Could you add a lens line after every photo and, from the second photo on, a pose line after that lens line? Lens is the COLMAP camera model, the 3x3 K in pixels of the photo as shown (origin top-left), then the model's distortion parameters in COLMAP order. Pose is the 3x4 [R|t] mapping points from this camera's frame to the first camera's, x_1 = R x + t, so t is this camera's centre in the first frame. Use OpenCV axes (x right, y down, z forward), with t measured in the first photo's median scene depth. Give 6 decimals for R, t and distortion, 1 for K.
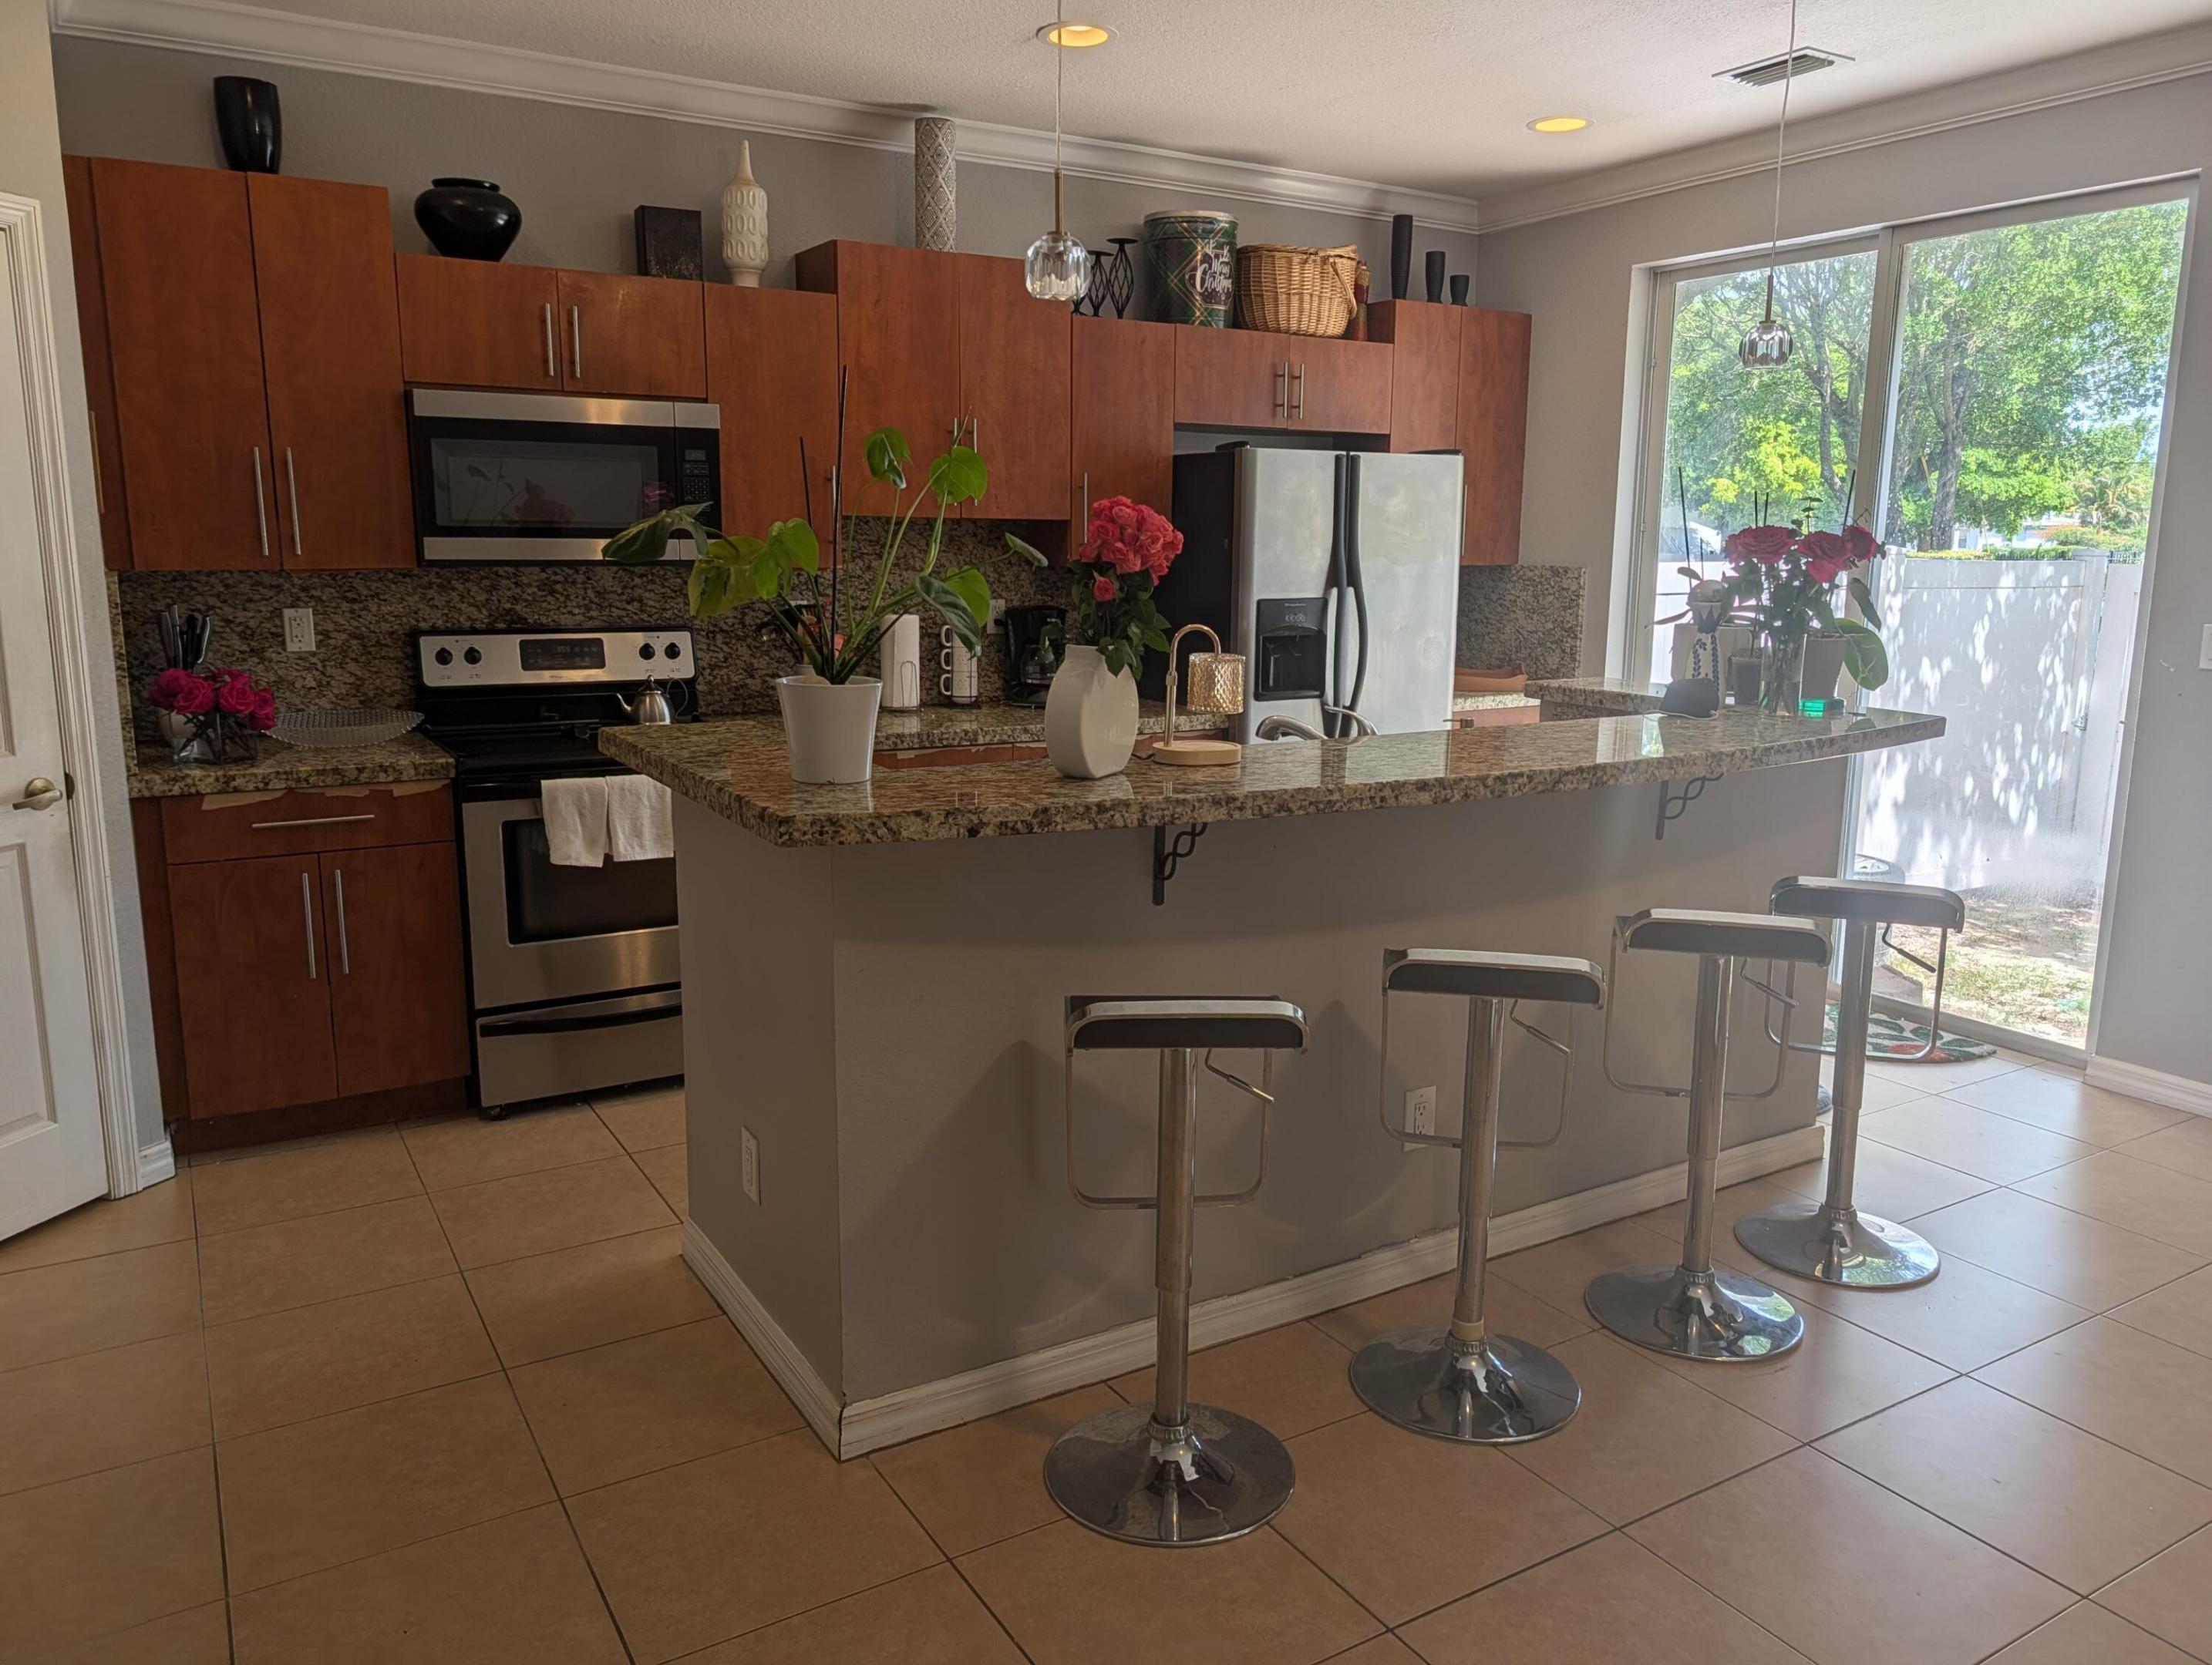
lens RADIAL K [[1576.8, 0, 1108.7], [0, 1576.8, 817.0], [0, 0, 1]] dist [0.022227, -0.018650]
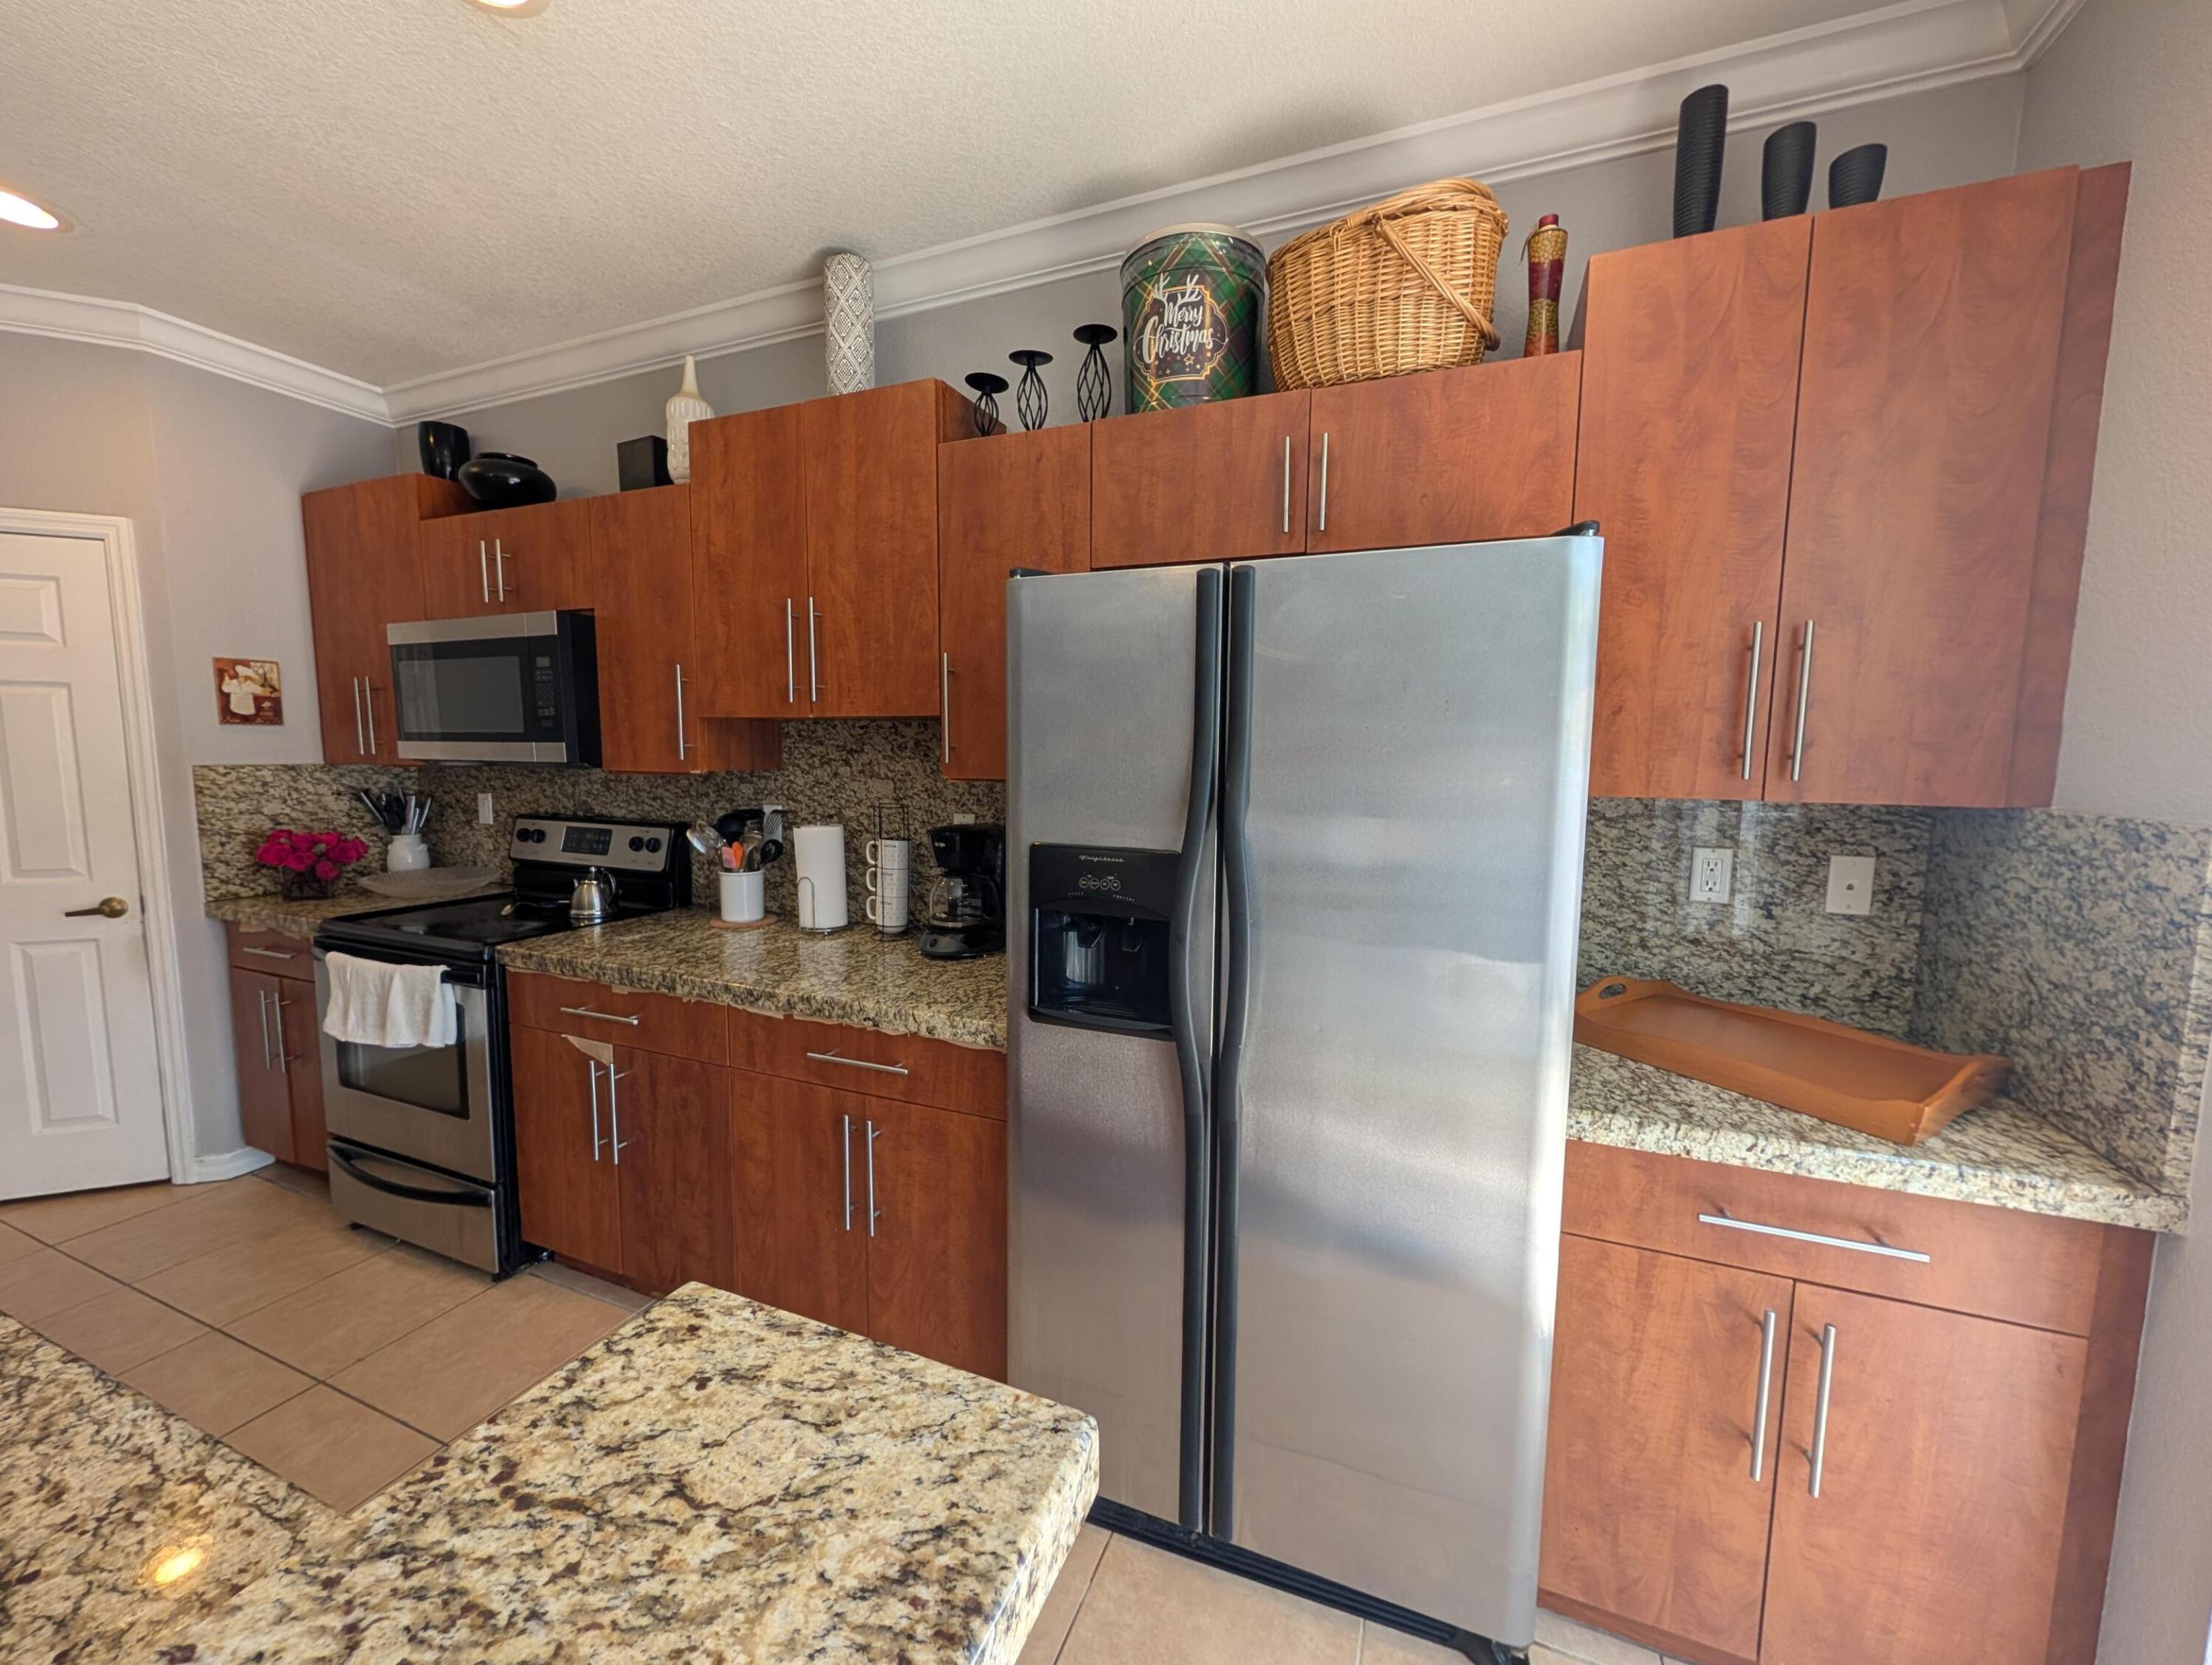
lens RADIAL K [[837.8, 0, 1121.2], [0, 837.8, 834.3], [0, 0, 1]] dist [-0.005487, 0.000949]
pose [[0.598553, 0.079298, -0.797148, 0.369398], [-0.146237, 0.989184, -0.011404, -0.150214], [0.787622, 0.123399, 0.603676, 0.886076]]
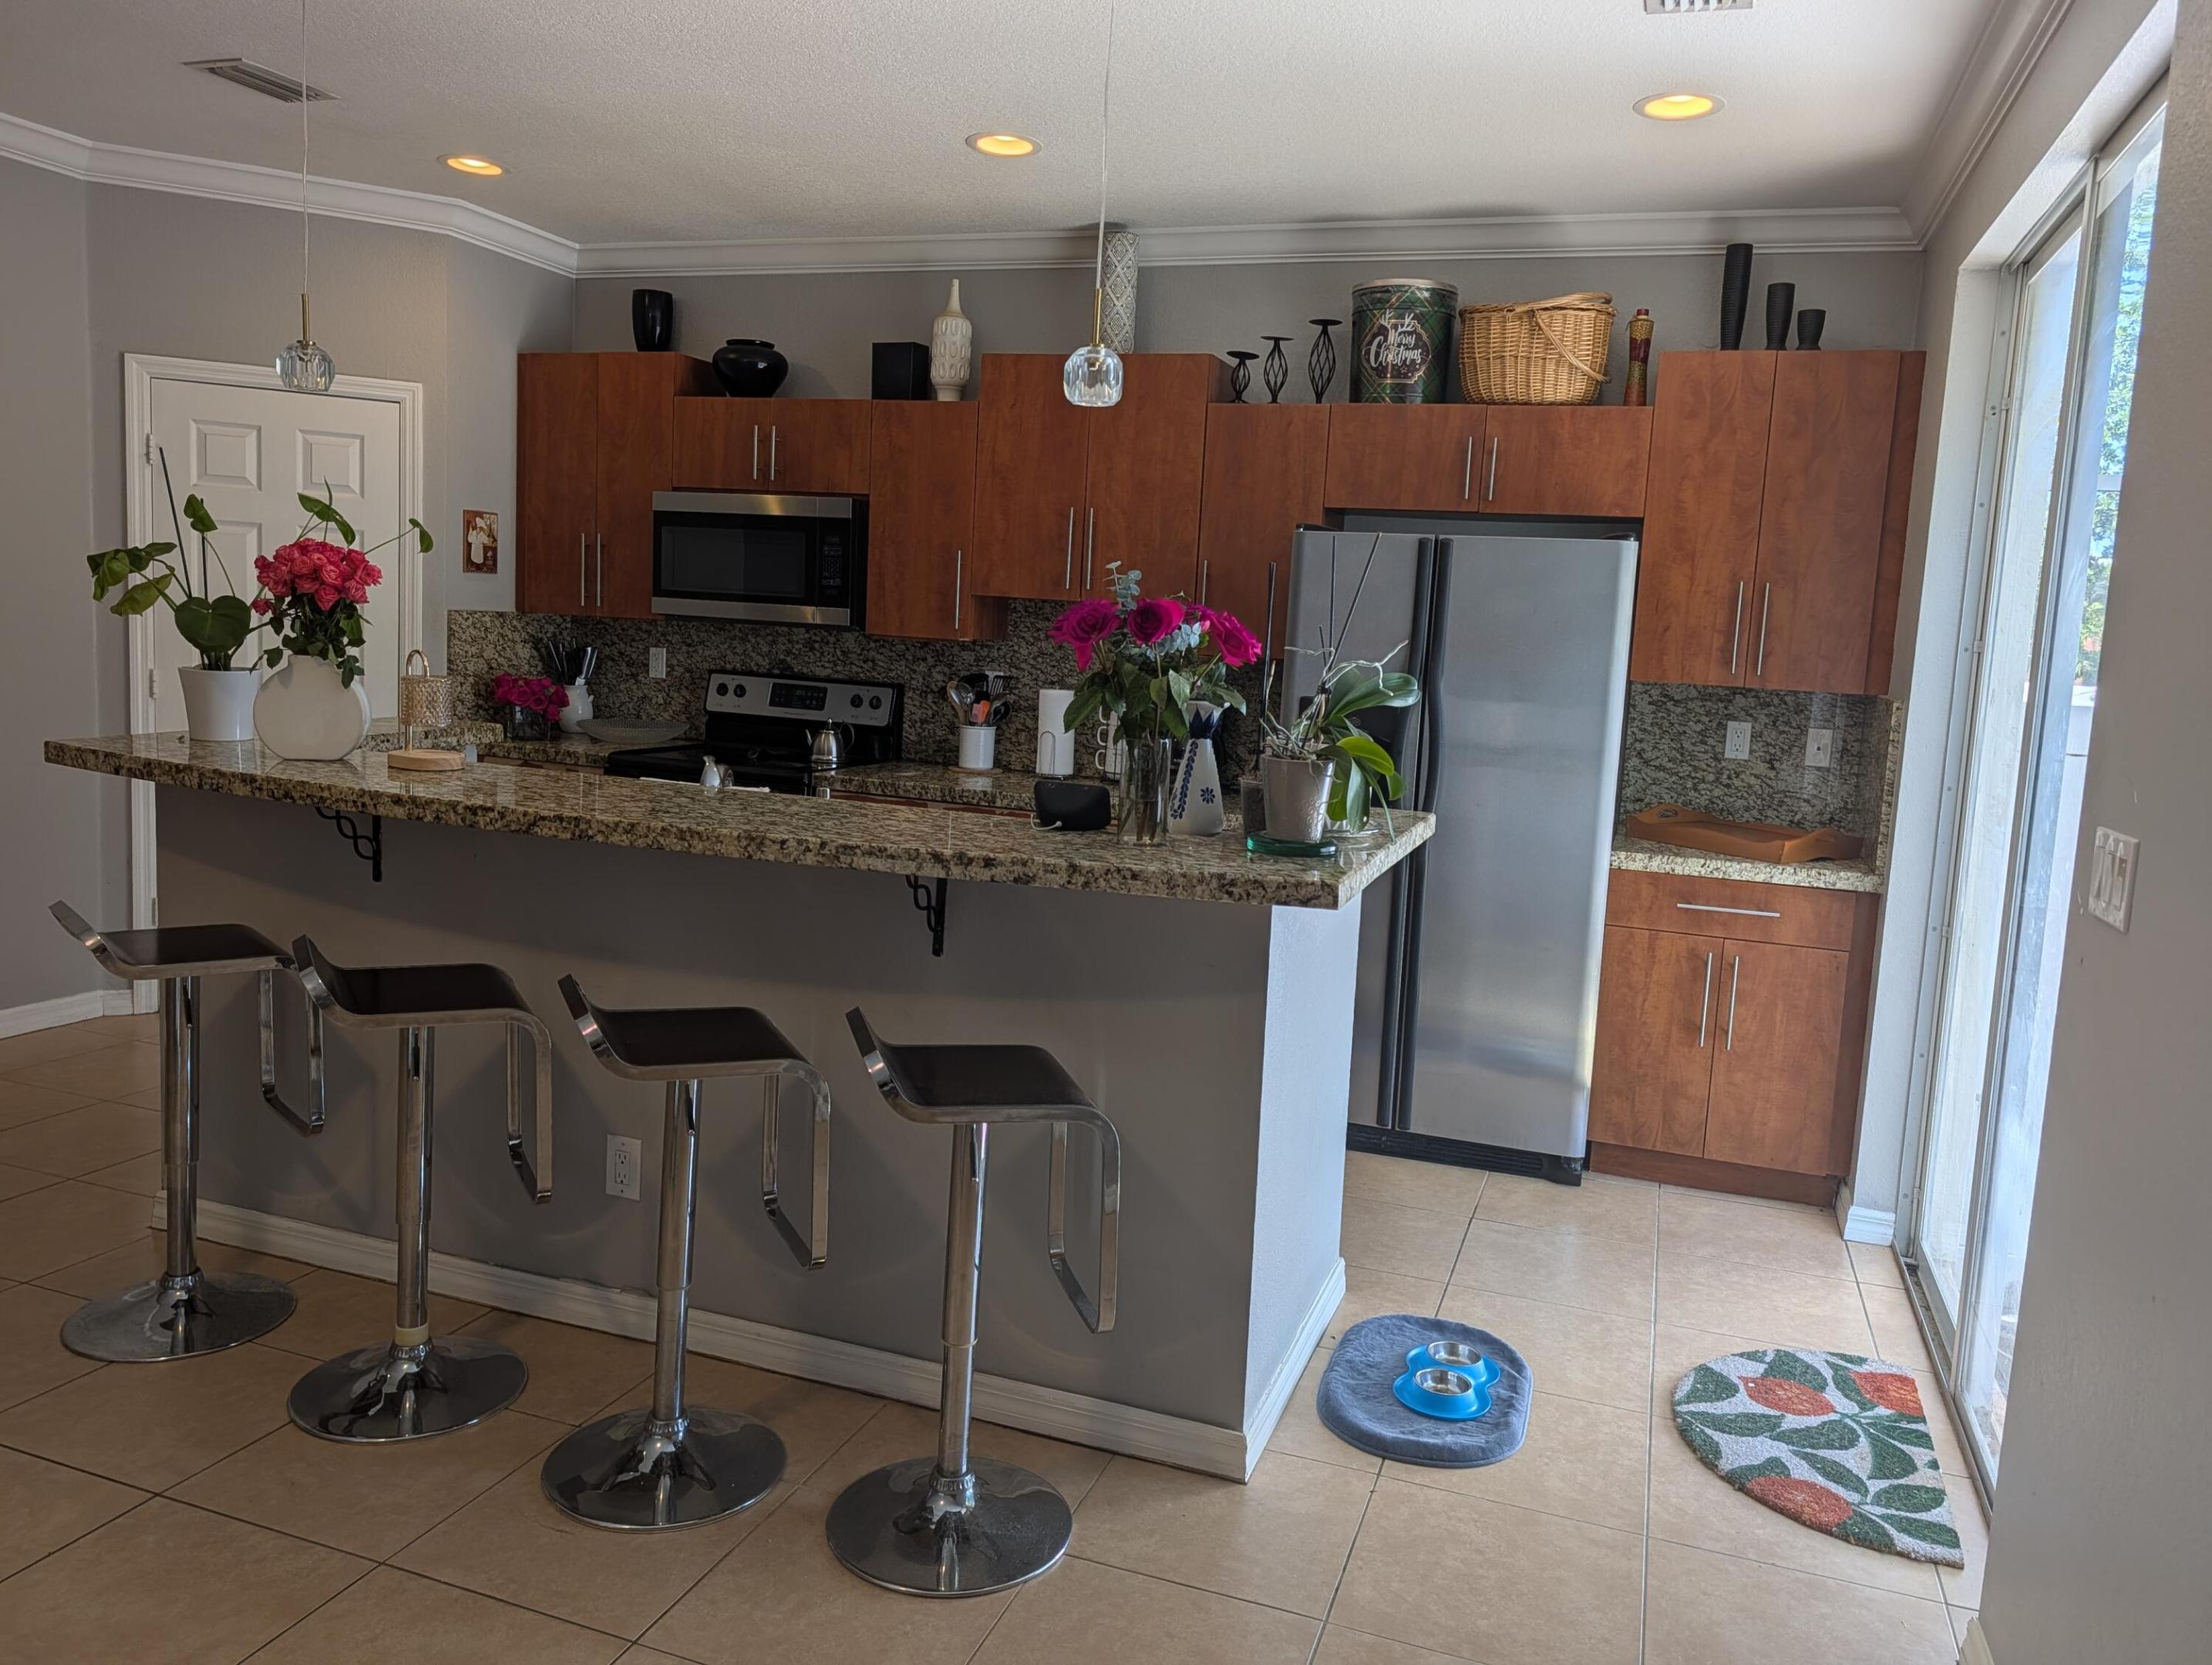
lens RADIAL K [[1576.8, 0, 1148.2], [0, 1576.8, 798.9], [0, 0, 1]] dist [0.022227, -0.018650]
pose [[0.637769, 0.113643, -0.761798, 0.765173], [-0.184798, 0.982743, -0.008108, -0.060425], [0.747731, 0.145949, 0.647764, 0.379685]]
